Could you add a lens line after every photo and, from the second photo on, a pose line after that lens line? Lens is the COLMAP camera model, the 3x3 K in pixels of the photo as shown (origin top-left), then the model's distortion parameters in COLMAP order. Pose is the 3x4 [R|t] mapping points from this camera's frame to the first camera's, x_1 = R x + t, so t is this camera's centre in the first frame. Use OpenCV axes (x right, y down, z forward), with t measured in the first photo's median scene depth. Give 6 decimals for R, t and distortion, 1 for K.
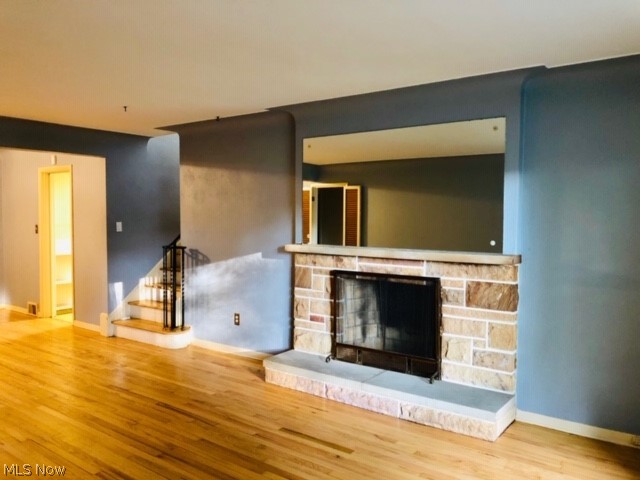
lens RADIAL K [[526.3, 0, 326.1], [0, 526.3, 237.3], [0, 0, 1]] dist [0.041286, -0.045728]
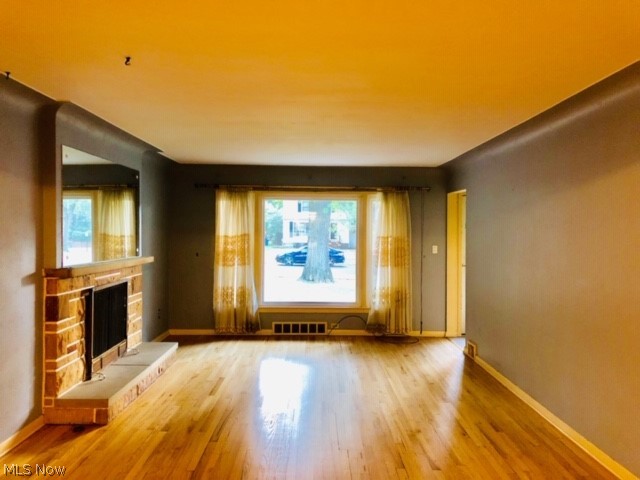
lens RADIAL K [[526.3, 0, 320.8], [0, 526.3, 240.5], [0, 0, 1]] dist [0.041286, -0.045728]
pose [[-0.611358, -0.022148, 0.791045, -1.093739], [0.019706, 0.998872, 0.043197, -0.066800], [-0.791109, 0.041997, -0.610232, 1.329705]]
